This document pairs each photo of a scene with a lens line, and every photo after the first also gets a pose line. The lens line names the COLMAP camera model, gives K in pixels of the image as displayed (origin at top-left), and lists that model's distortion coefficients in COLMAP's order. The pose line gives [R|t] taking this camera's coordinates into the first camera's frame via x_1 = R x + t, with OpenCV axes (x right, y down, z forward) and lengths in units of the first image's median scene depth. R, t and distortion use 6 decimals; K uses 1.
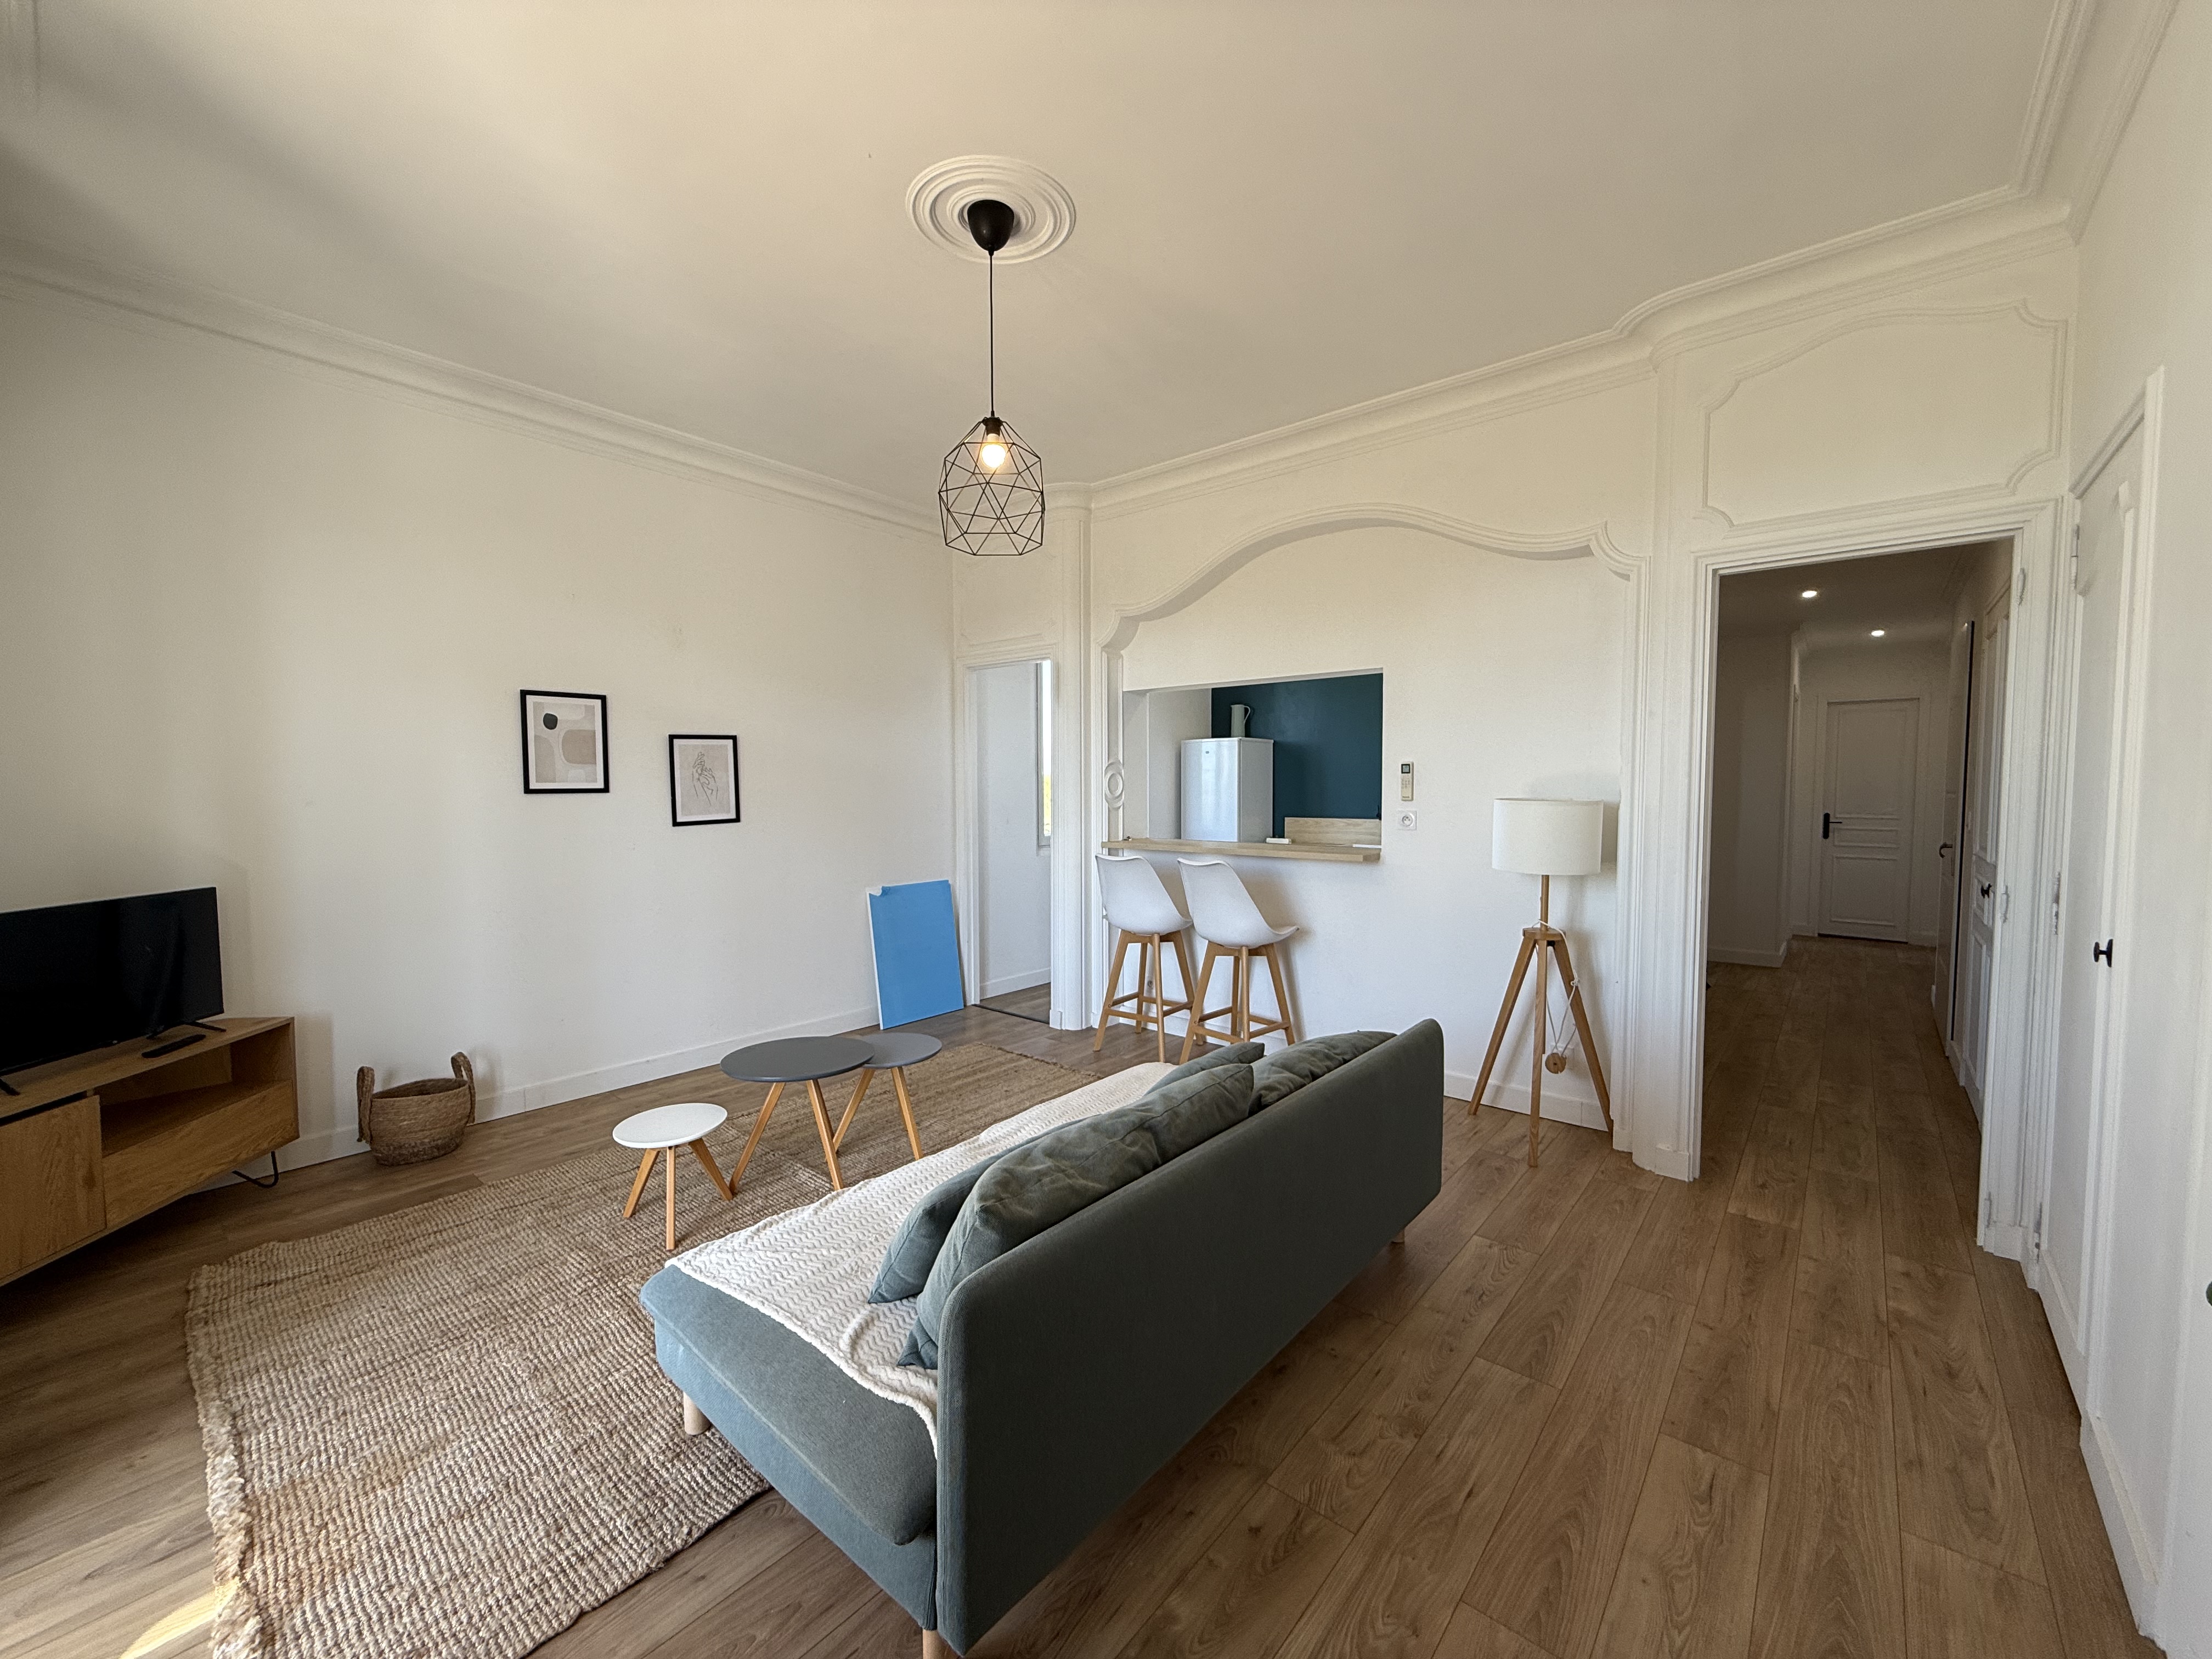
lens RADIAL K [[885.0, 0, 1102.0], [0, 885.0, 830.1], [0, 0, 1]] dist [0.001017, -0.001151]
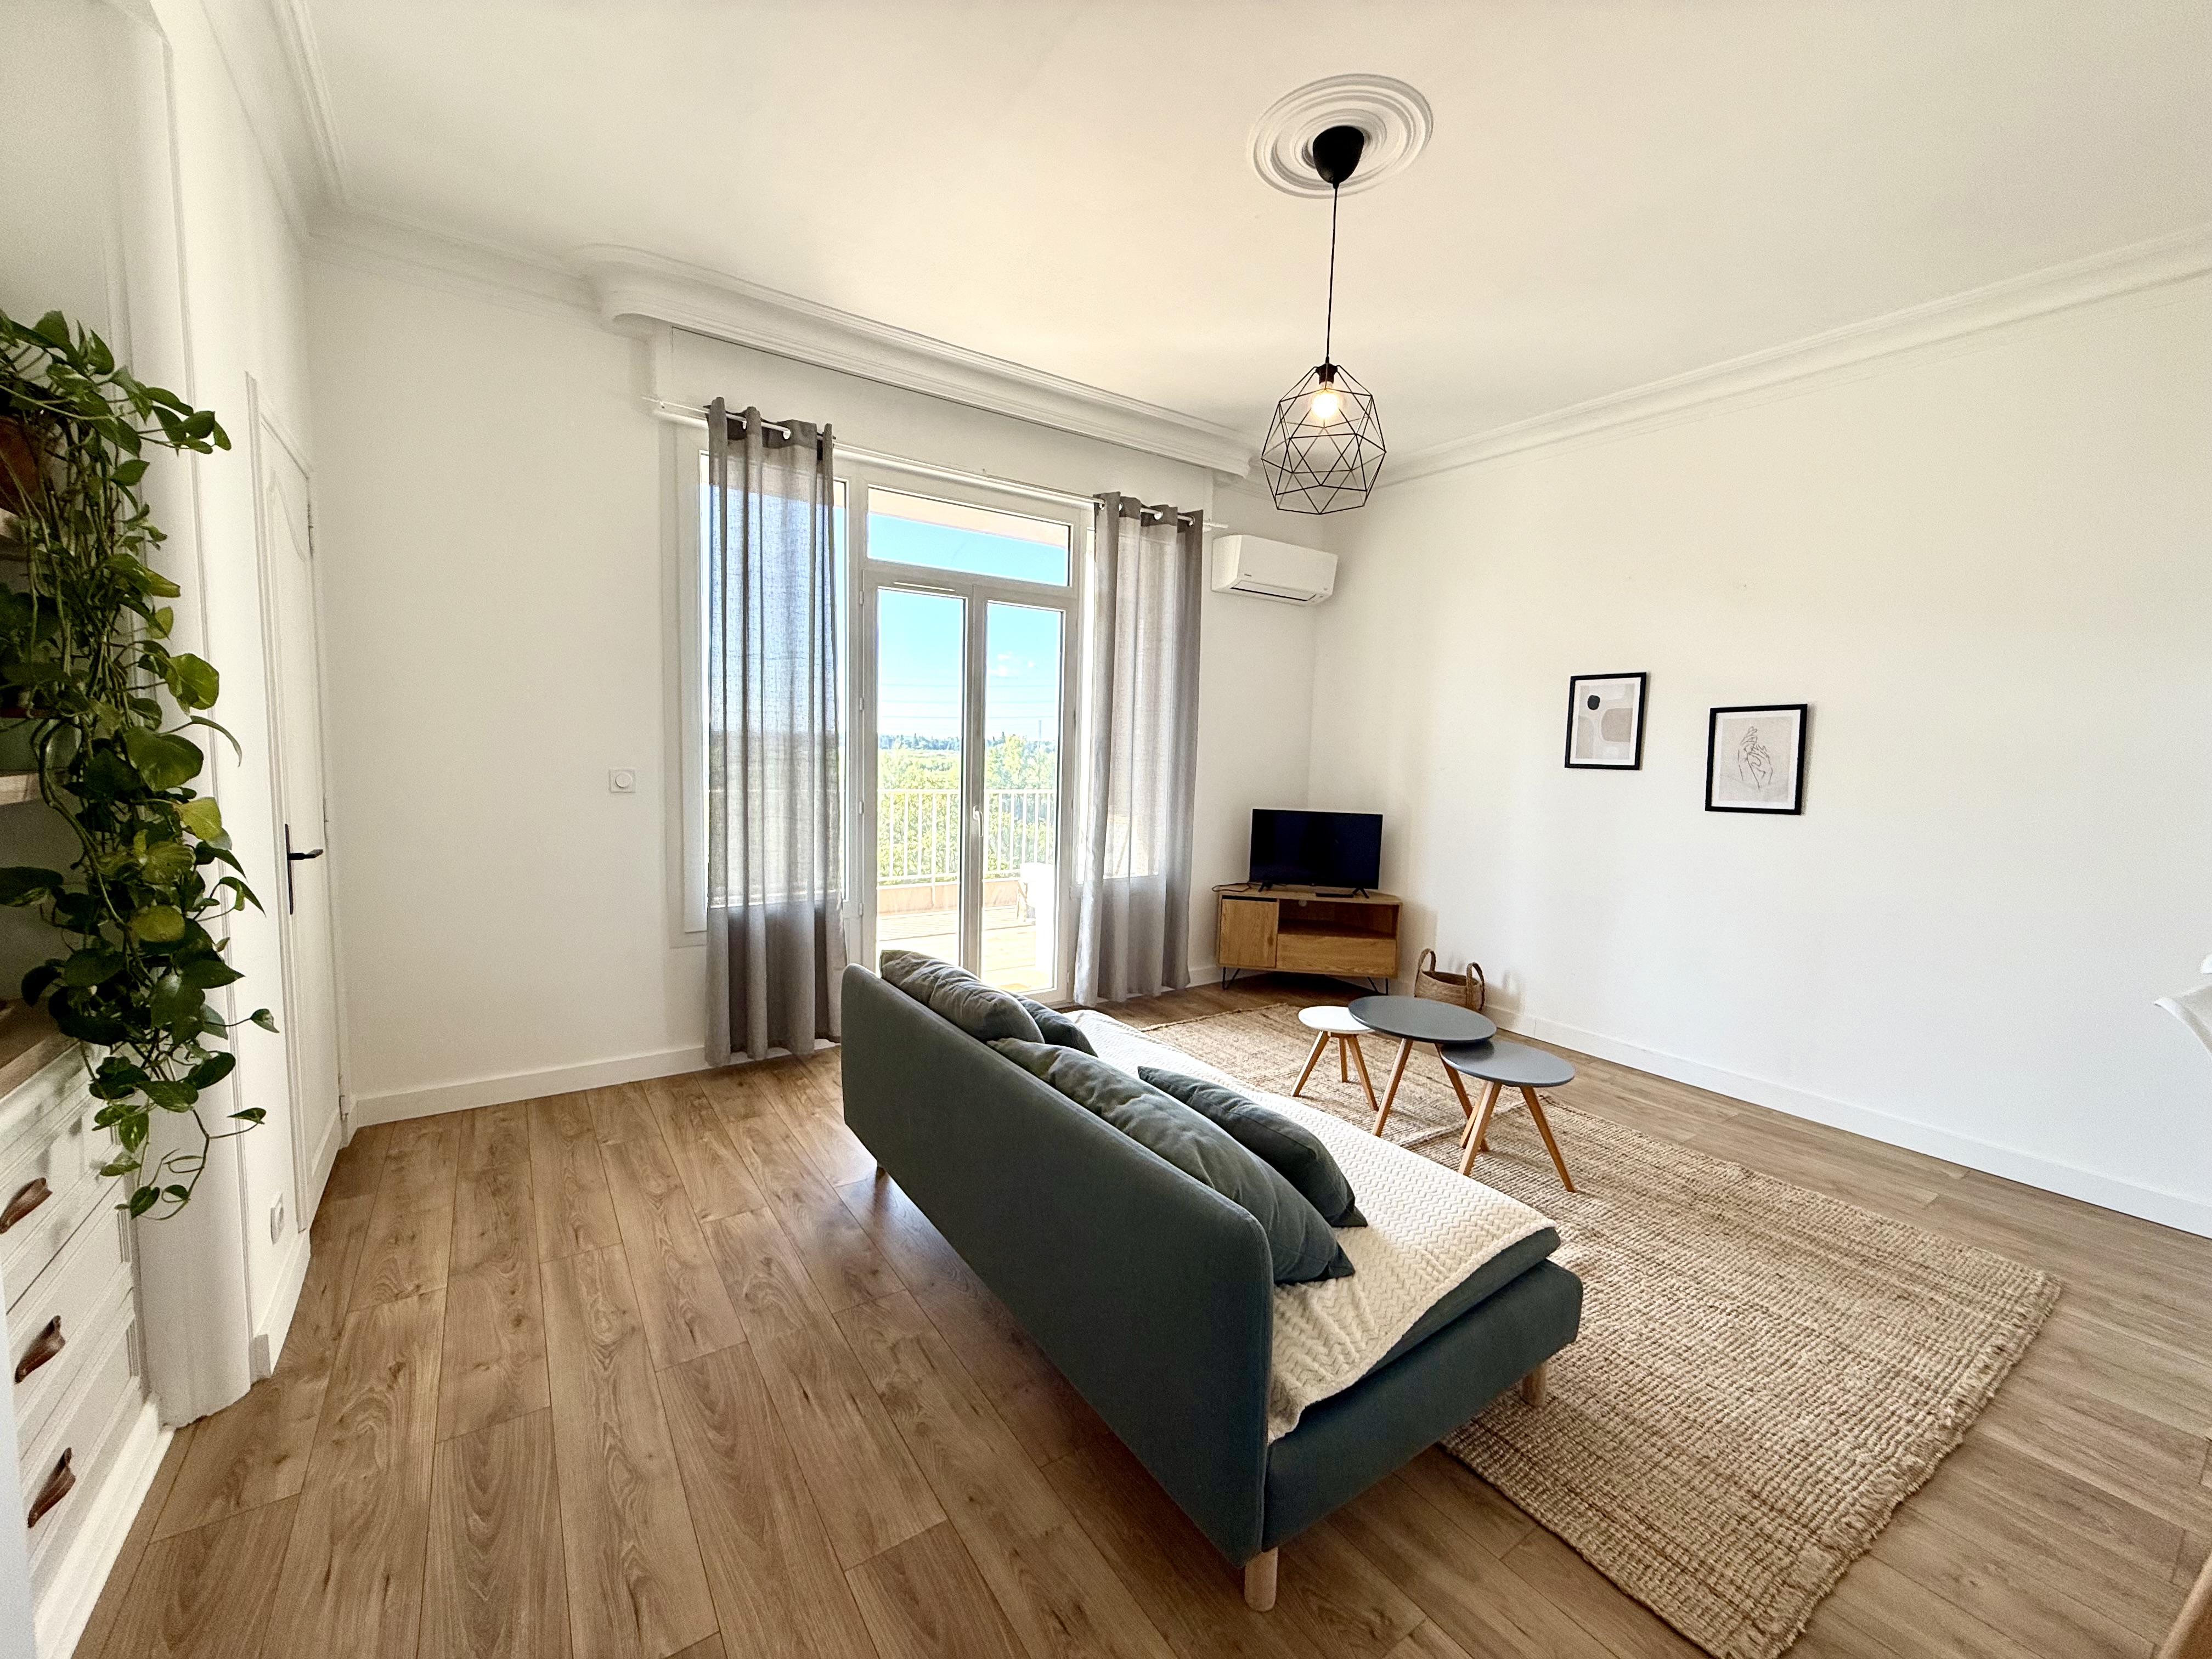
lens RADIAL K [[885.0, 0, 1106.0], [0, 885.0, 832.4], [0, 0, 1]] dist [0.001017, -0.001151]
pose [[-0.259748, 0.087035, -0.961746, 0.603722], [-0.079733, 0.990597, 0.111180, -0.038098], [0.962379, 0.105562, -0.250366, 0.719753]]
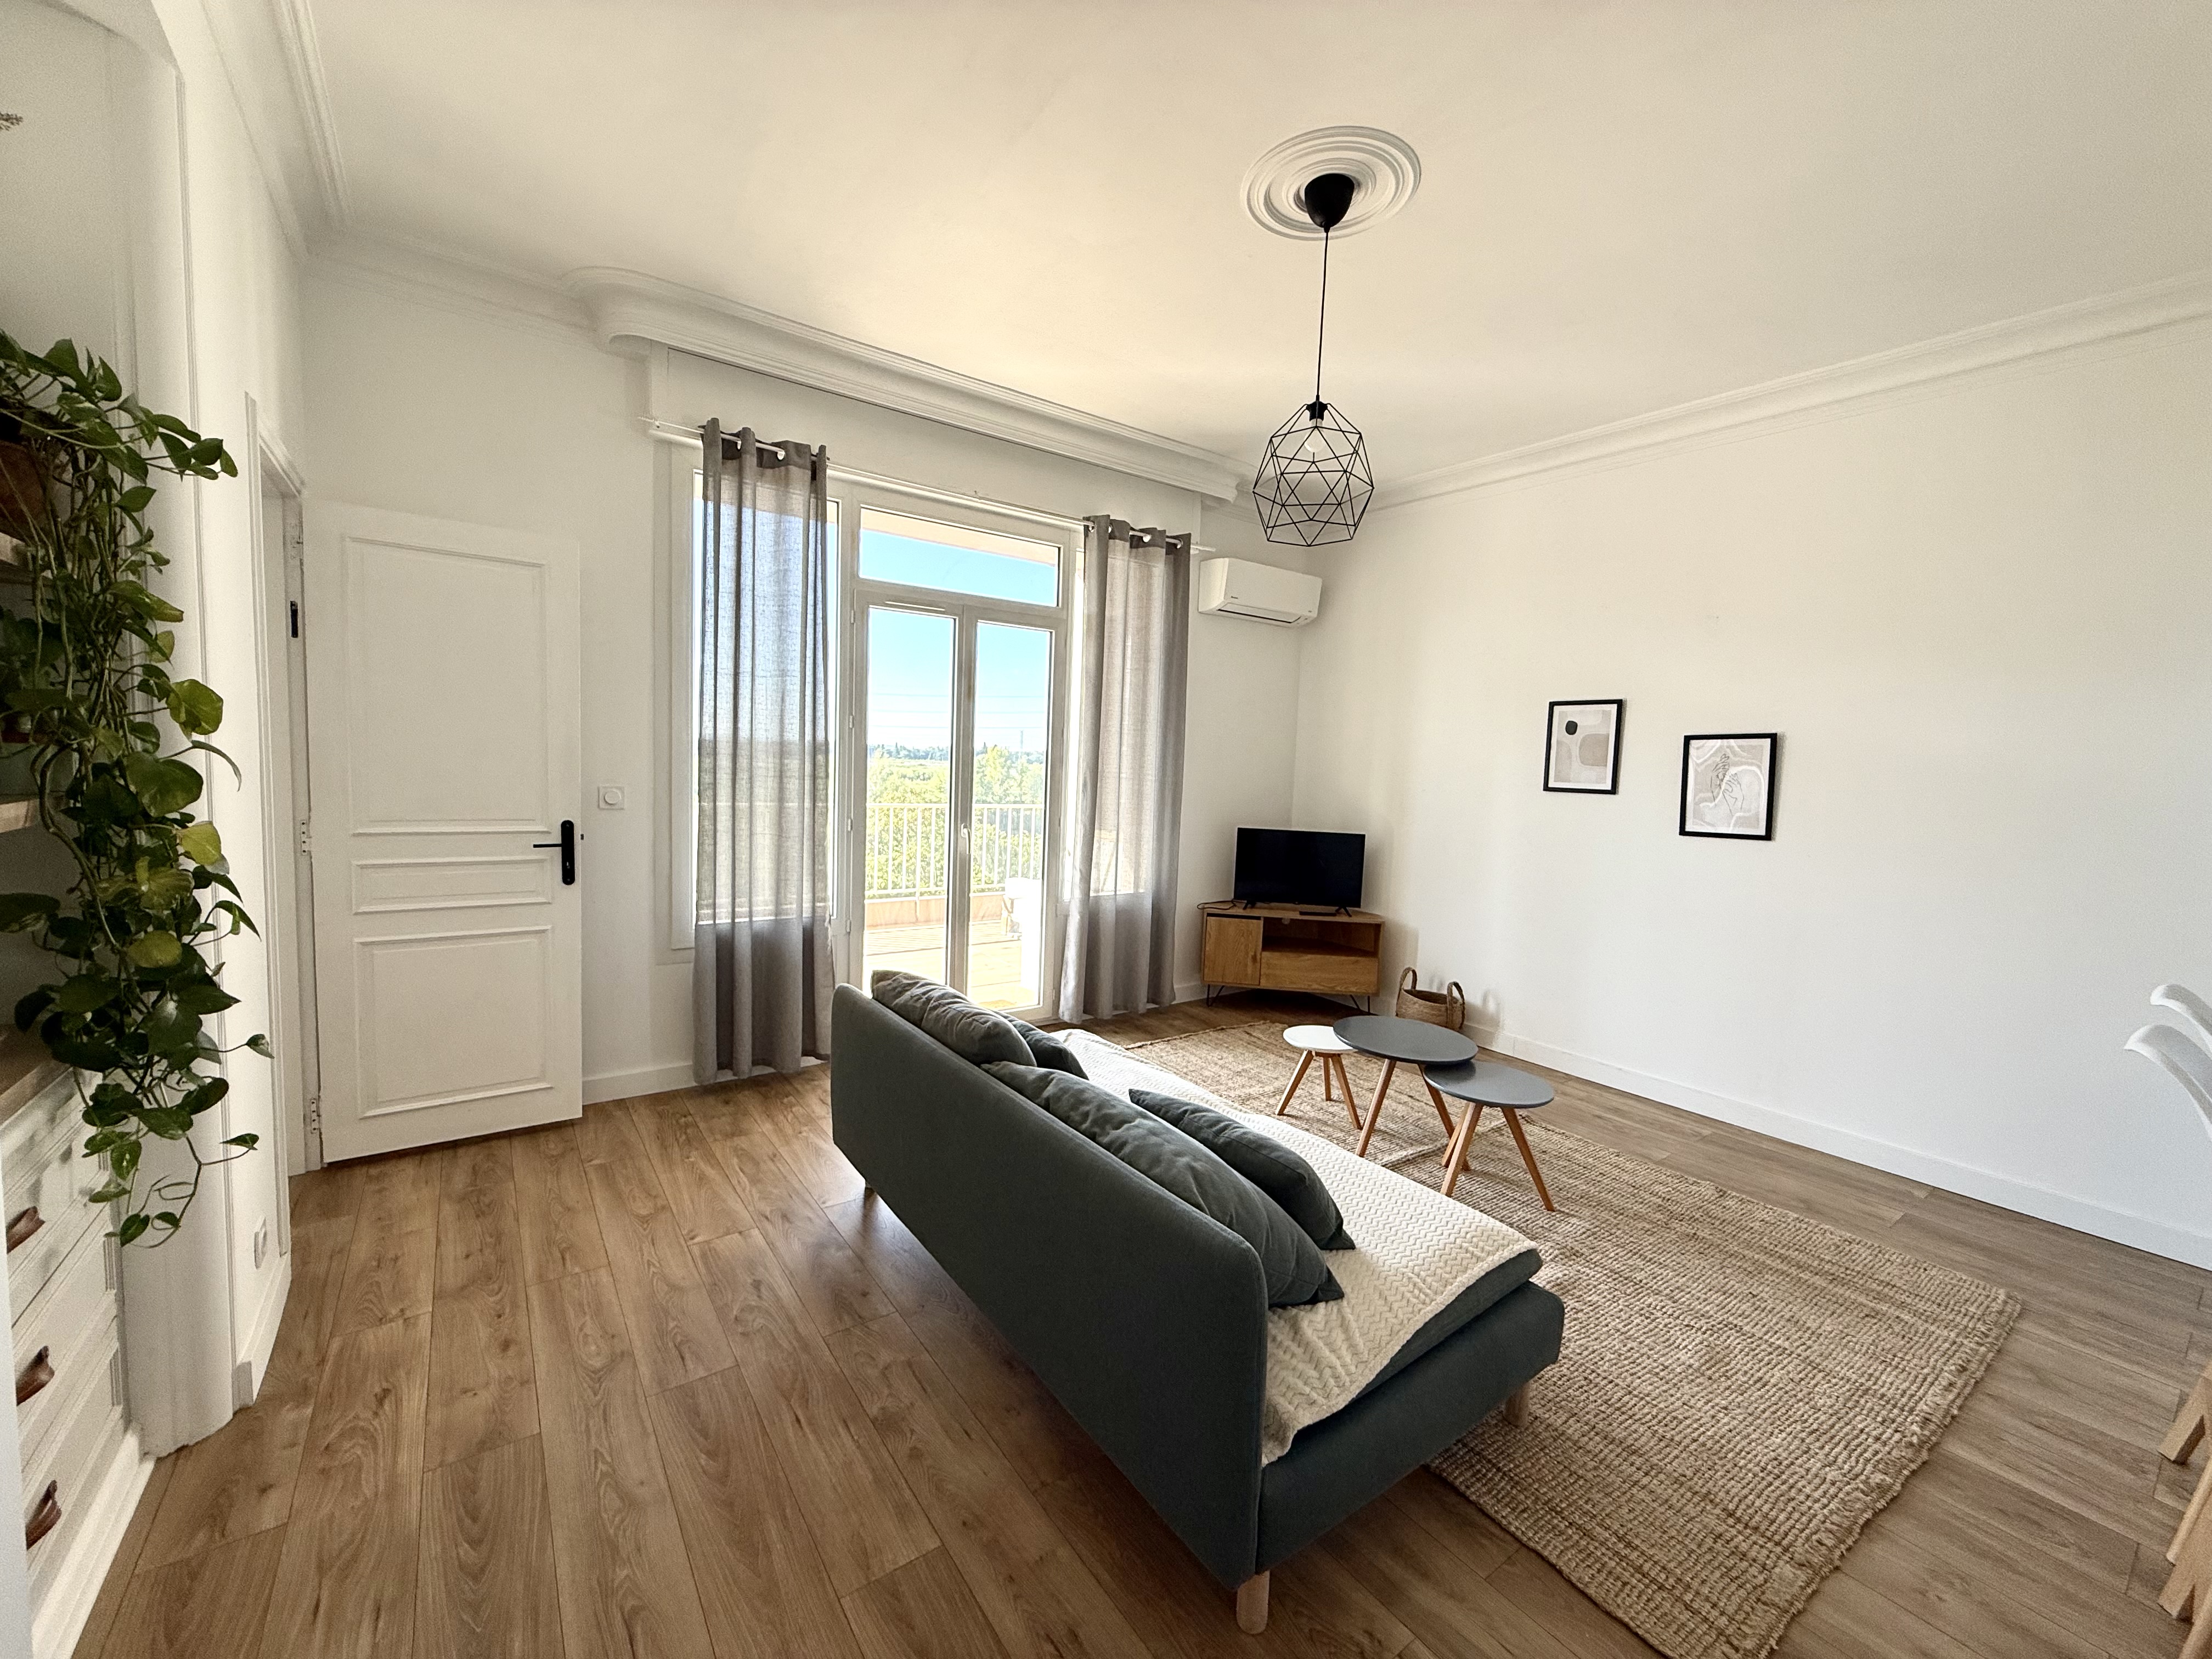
lens RADIAL K [[885.0, 0, 1105.9], [0, 885.0, 831.4], [0, 0, 1]] dist [0.001017, -0.001151]
pose [[-0.239247, 0.072665, -0.968236, 0.614200], [-0.090083, 0.991234, 0.096650, -0.048673], [0.966771, 0.110344, -0.230604, 0.712358]]
